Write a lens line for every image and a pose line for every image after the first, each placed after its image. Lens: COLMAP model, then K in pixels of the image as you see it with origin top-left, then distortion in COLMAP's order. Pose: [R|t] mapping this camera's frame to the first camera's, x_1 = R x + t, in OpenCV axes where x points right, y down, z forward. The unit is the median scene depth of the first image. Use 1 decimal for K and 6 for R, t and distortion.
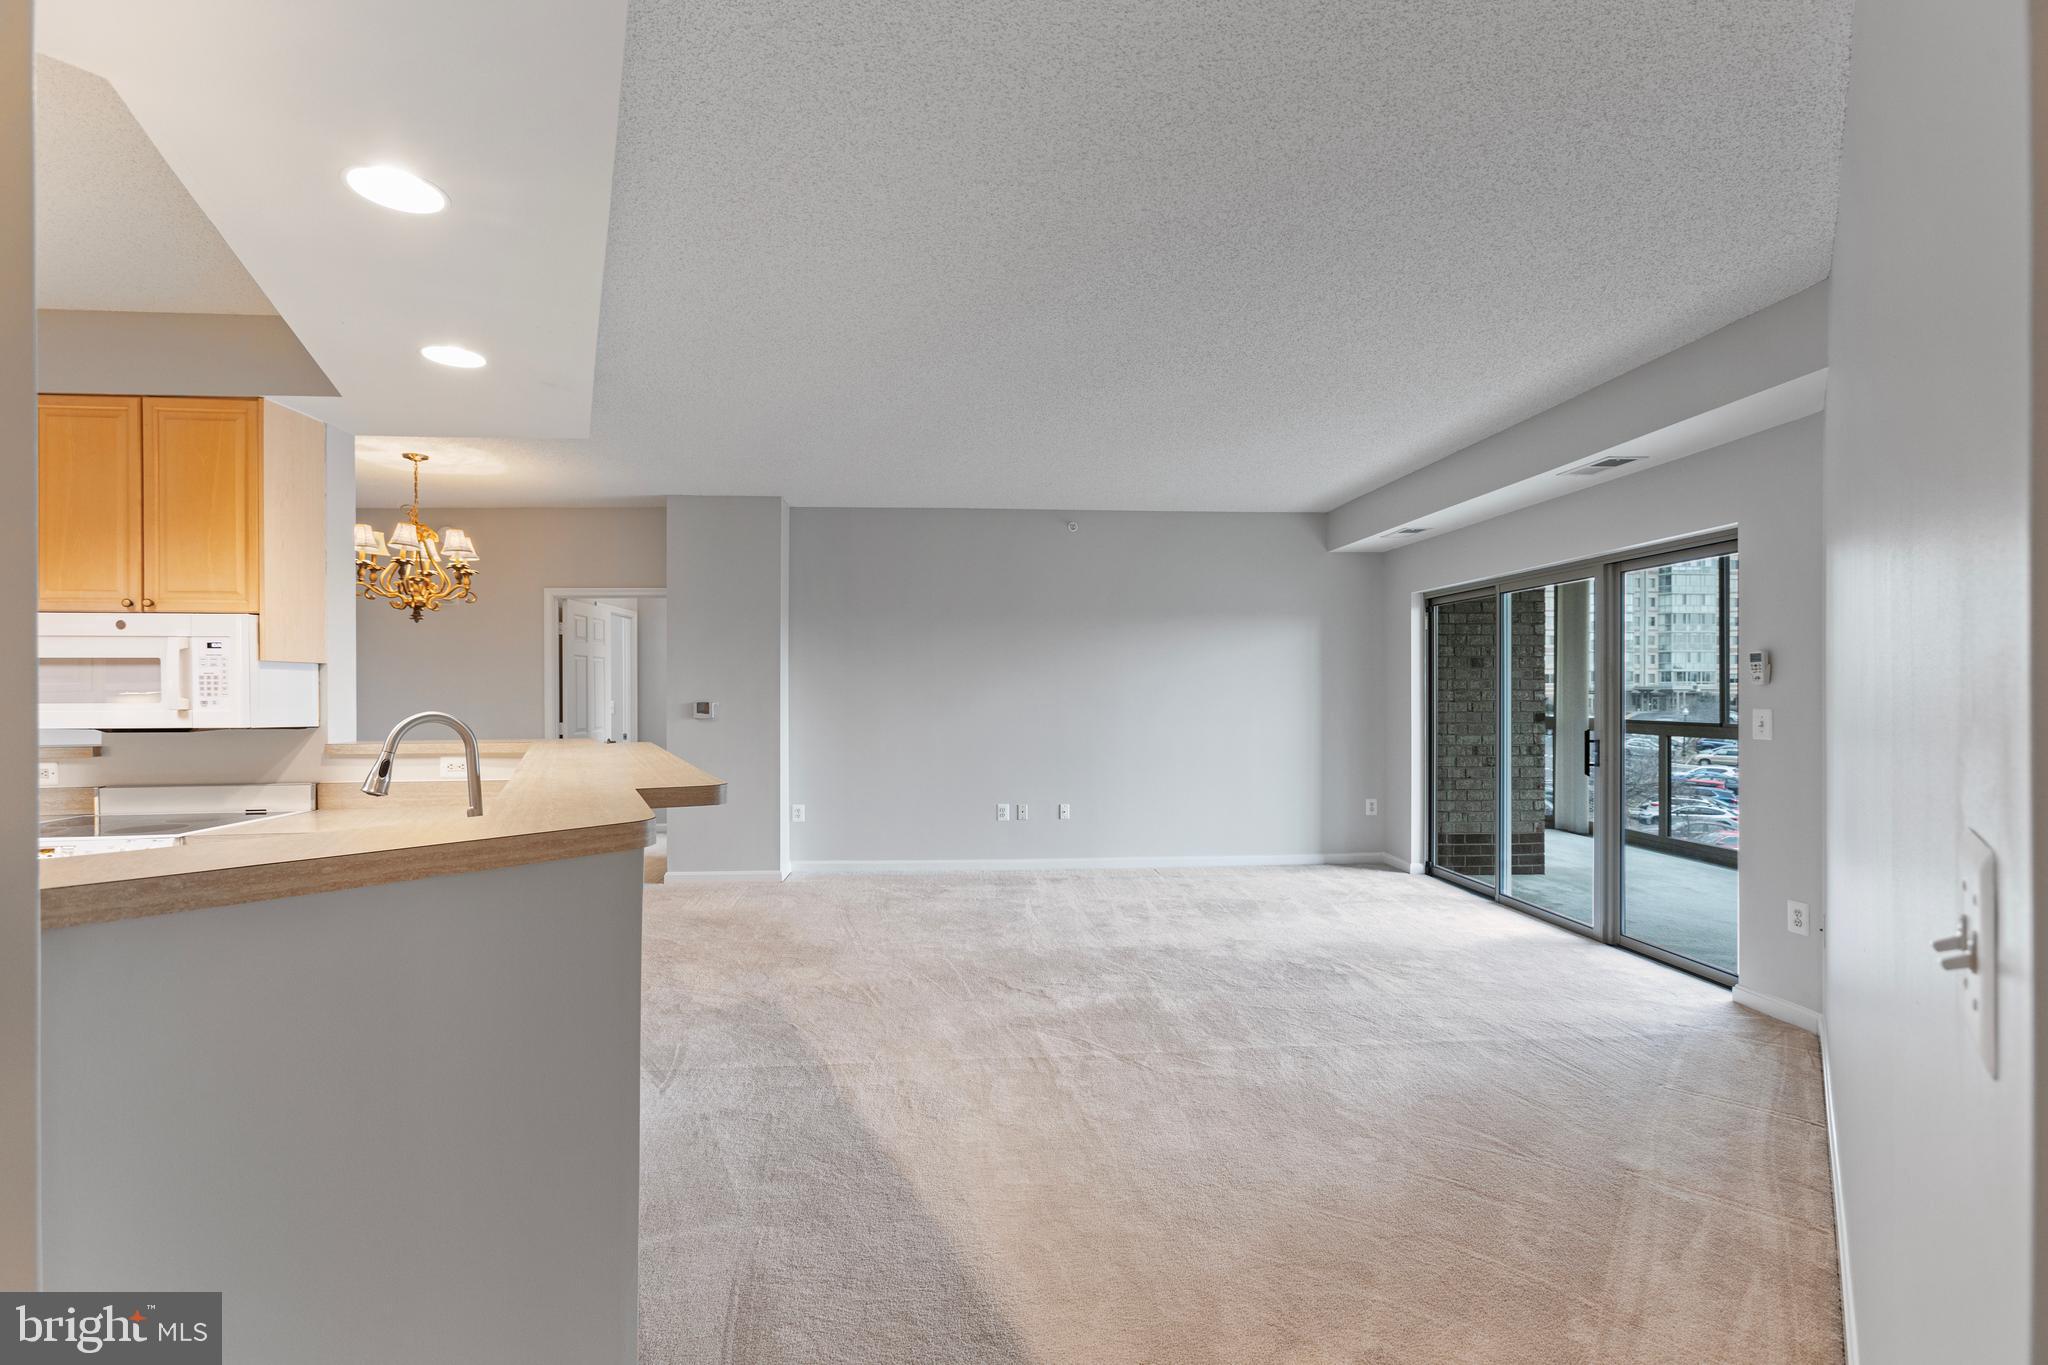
lens RADIAL K [[911.6, 0, 1021.1], [0, 911.6, 685.4], [0, 0, 1]] dist [-0.001541, 0.000649]
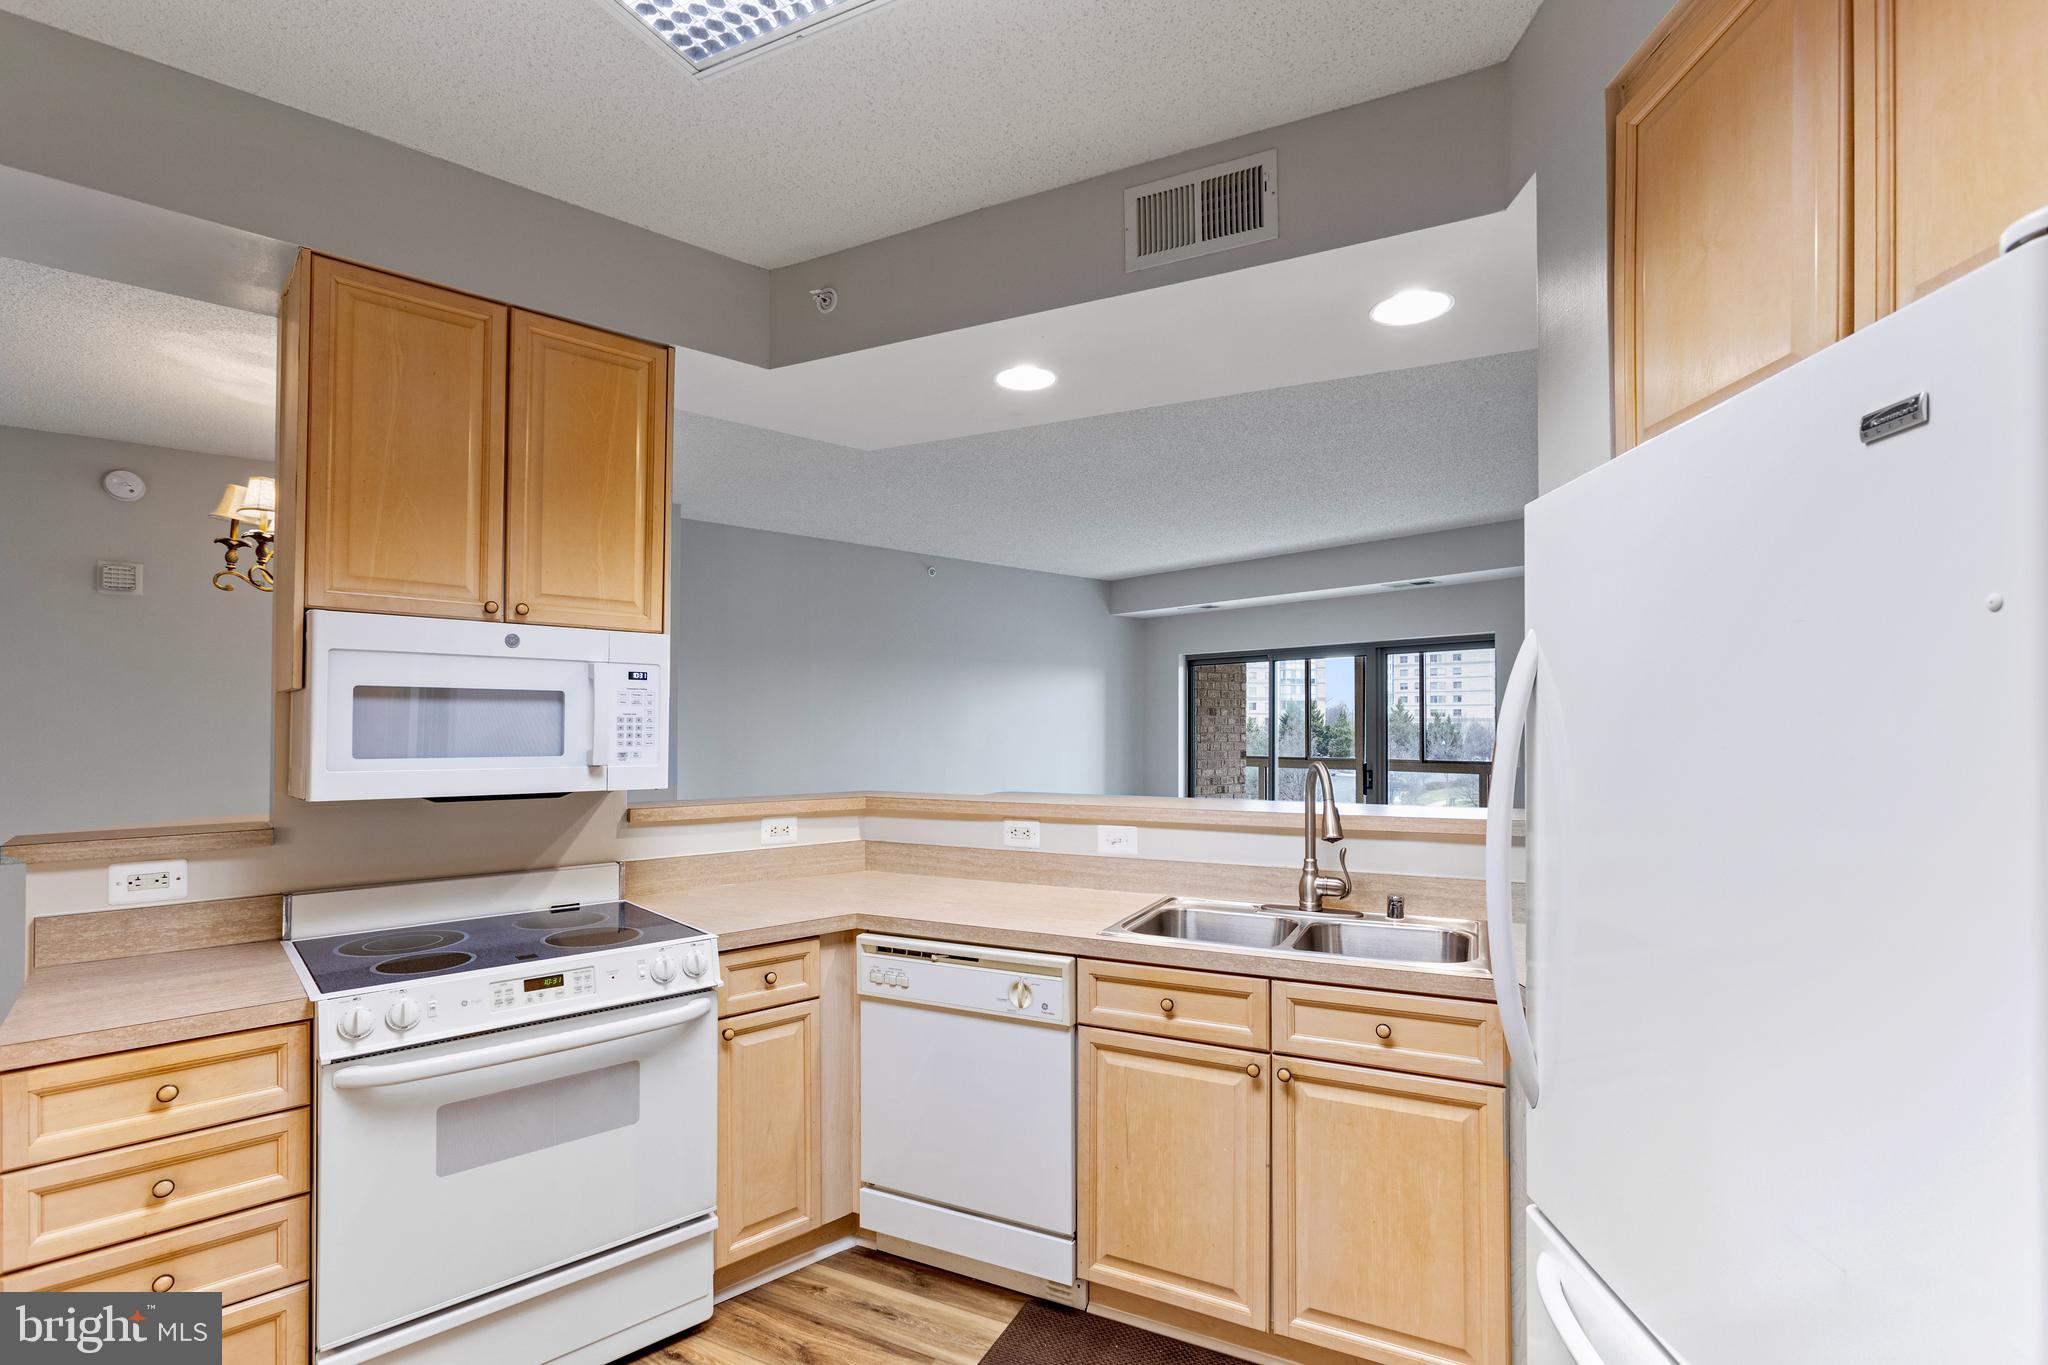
lens RADIAL K [[946.7, 0, 1018.7], [0, 946.7, 692.4], [0, 0, 1]] dist [0.000484, 0.000152]
pose [[0.806338, 0.028821, 0.590752, -0.942869], [-0.010317, 0.999345, -0.034672, -0.006728], [-0.591365, 0.021862, 0.806108, 0.184124]]
